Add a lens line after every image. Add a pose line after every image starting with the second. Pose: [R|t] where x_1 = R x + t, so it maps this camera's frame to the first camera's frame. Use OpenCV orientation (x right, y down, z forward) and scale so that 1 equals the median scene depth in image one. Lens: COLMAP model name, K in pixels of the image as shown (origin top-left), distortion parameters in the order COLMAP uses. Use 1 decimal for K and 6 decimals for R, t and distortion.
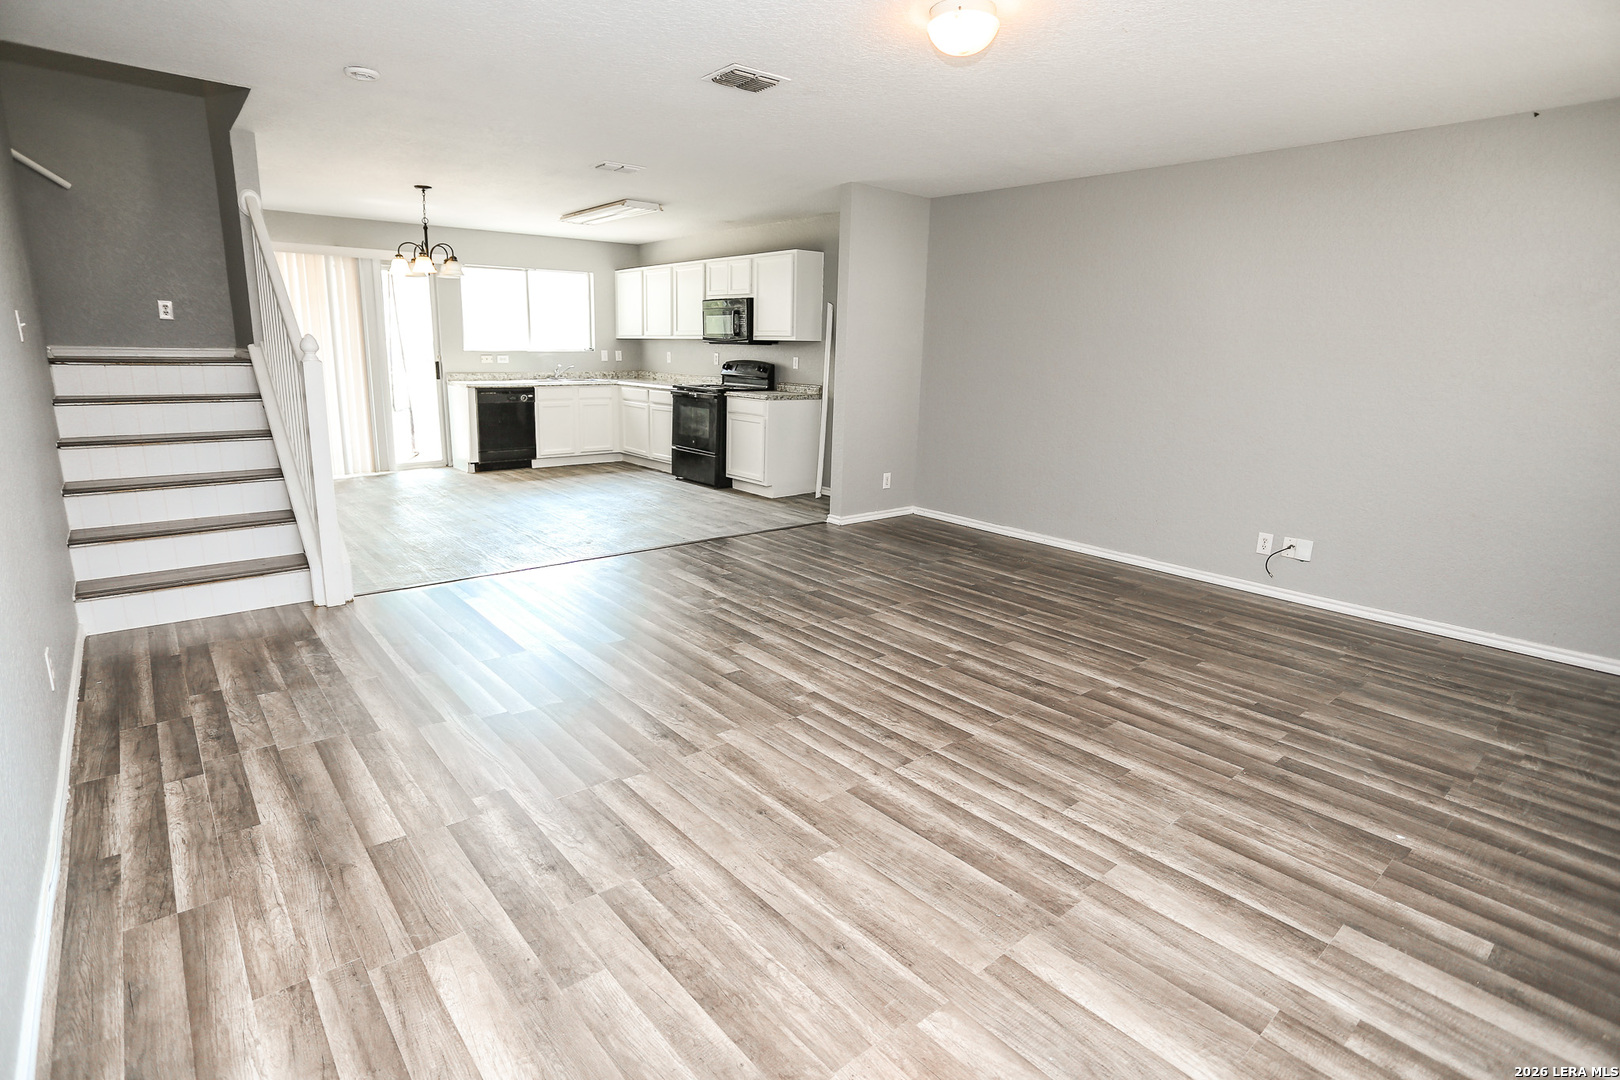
lens RADIAL K [[803.6, 0, 813.5], [0, 803.6, 539.8], [0, 0, 1]] dist [-0.069647, 0.021902]
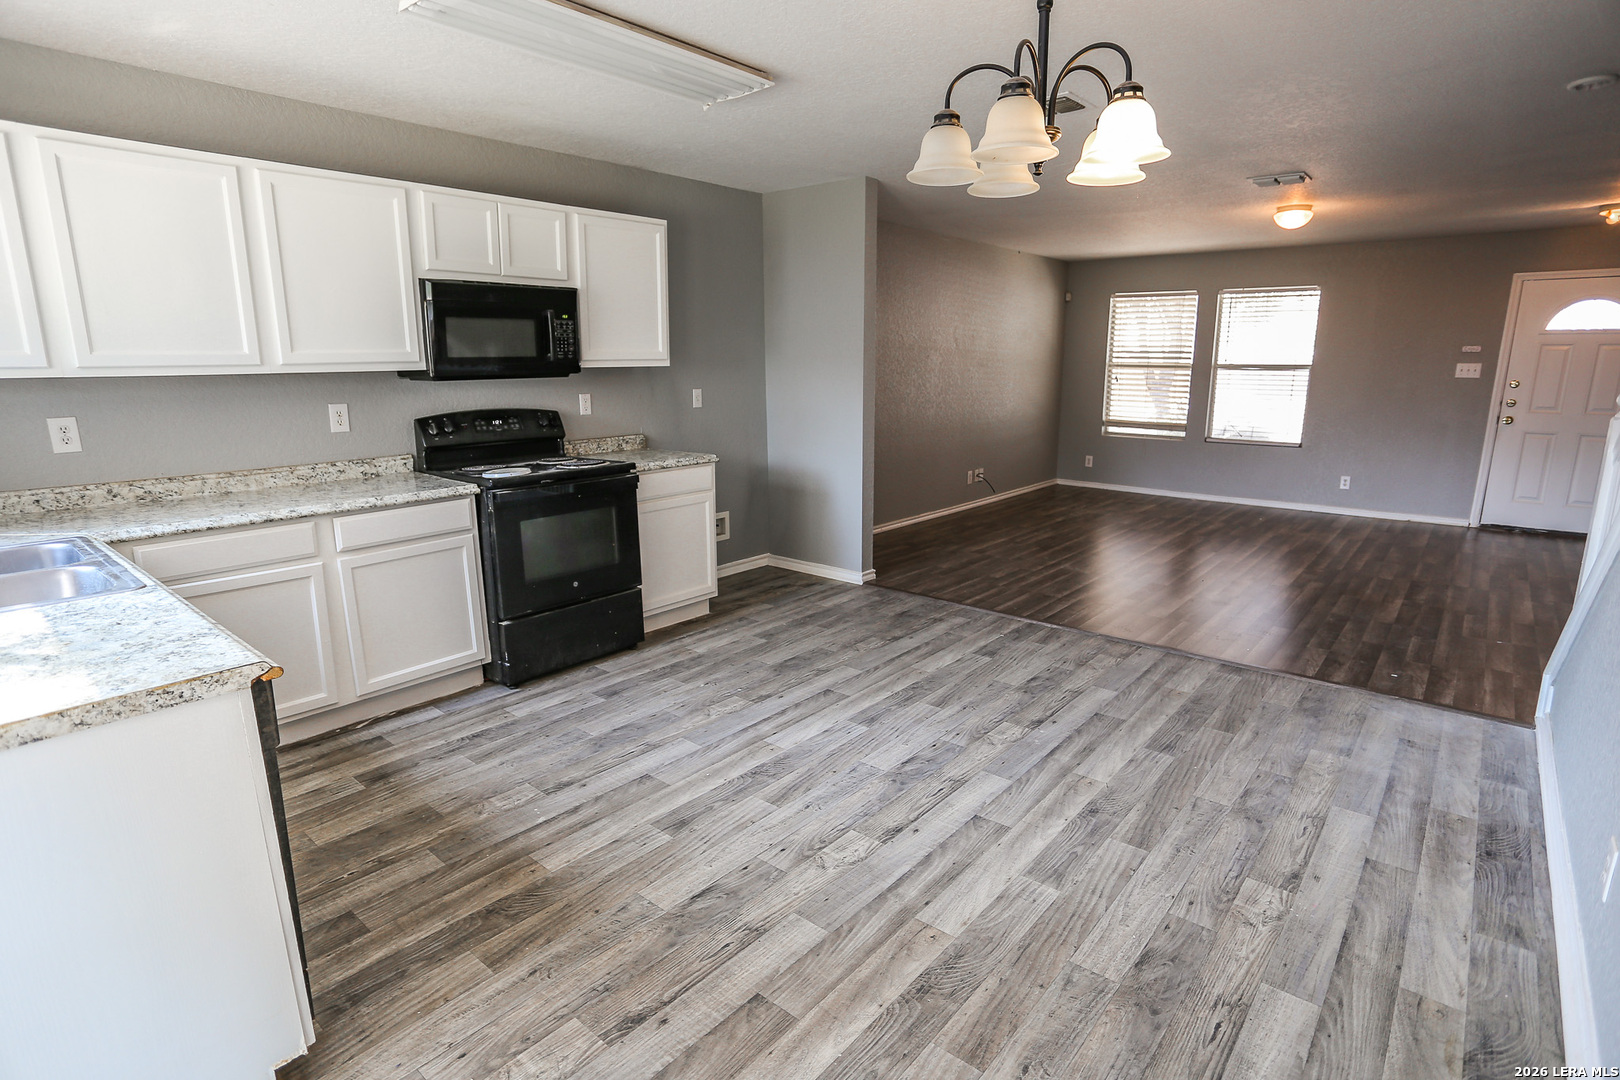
lens RADIAL K [[803.6, 0, 813.5], [0, 803.6, 539.8], [0, 0, 1]] dist [-0.069647, 0.021902]
pose [[-0.162119, -0.238166, 0.957598, -0.579692], [0.228224, 0.935074, 0.271202, -0.226334], [-0.960016, 0.262513, -0.097238, 0.839316]]
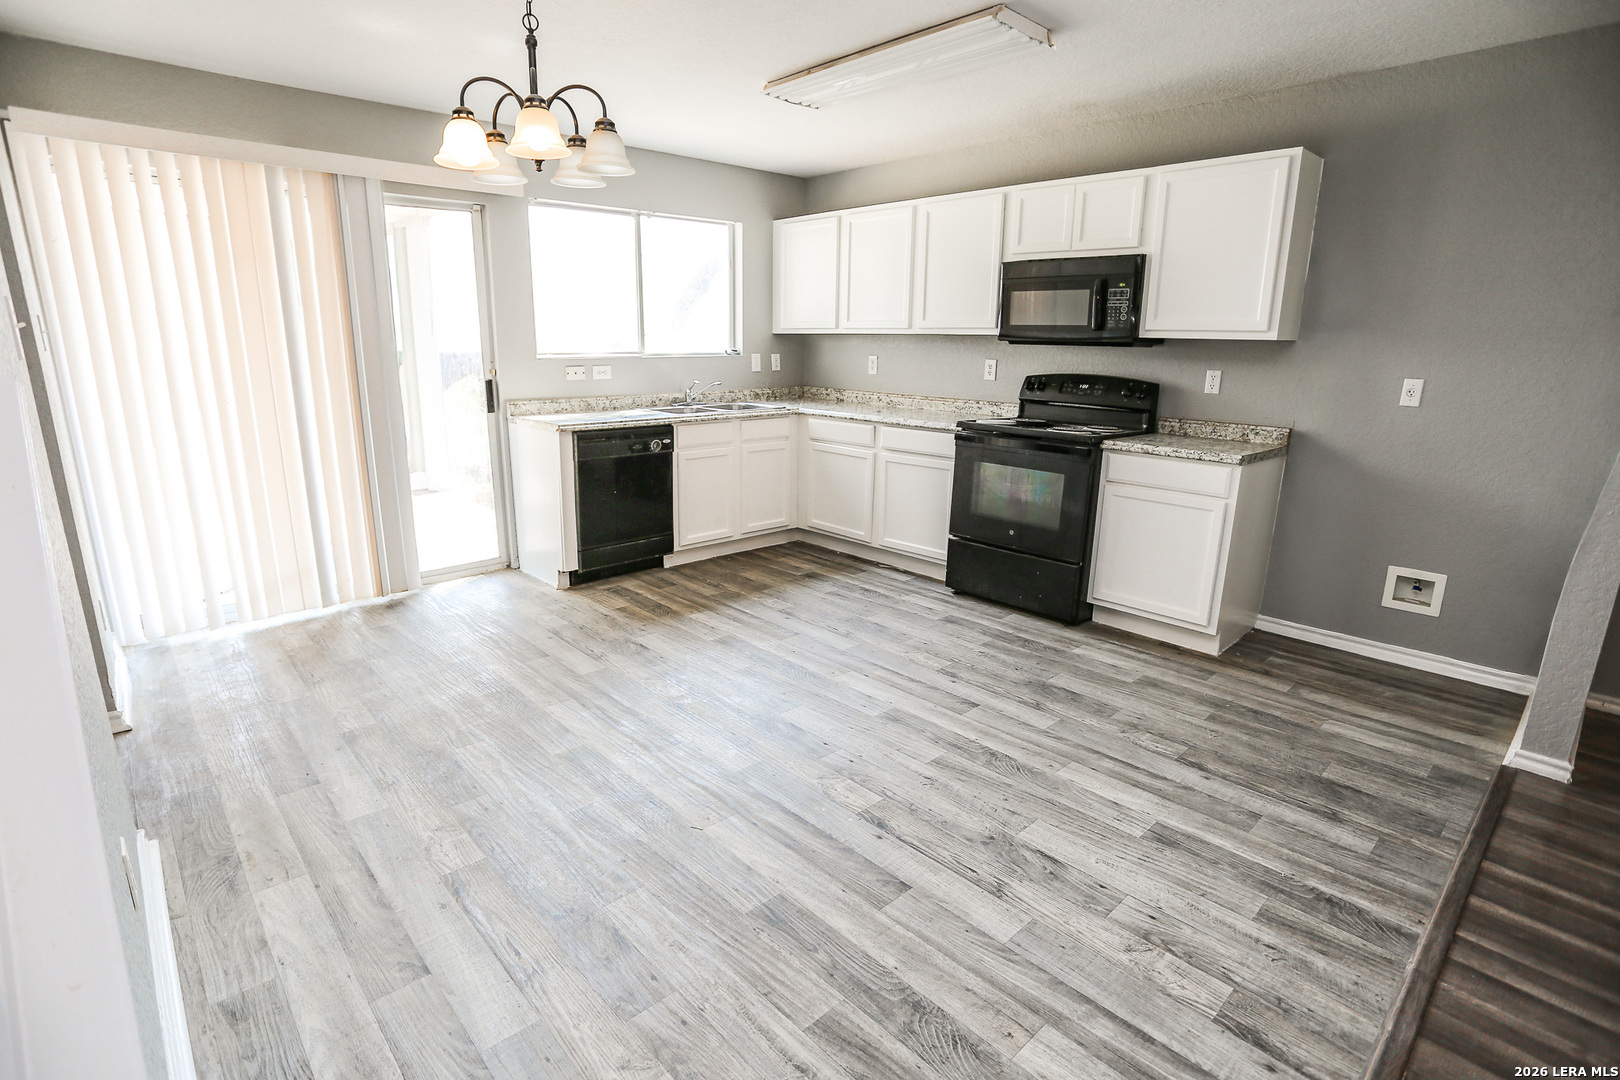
lens RADIAL K [[803.6, 0, 813.5], [0, 803.6, 539.8], [0, 0, 1]] dist [-0.069647, 0.021902]
pose [[0.998293, -0.025187, 0.052694, -0.286585], [0.024661, 0.999640, 0.010599, -0.117128], [-0.052942, -0.009281, 0.998554, 0.449778]]
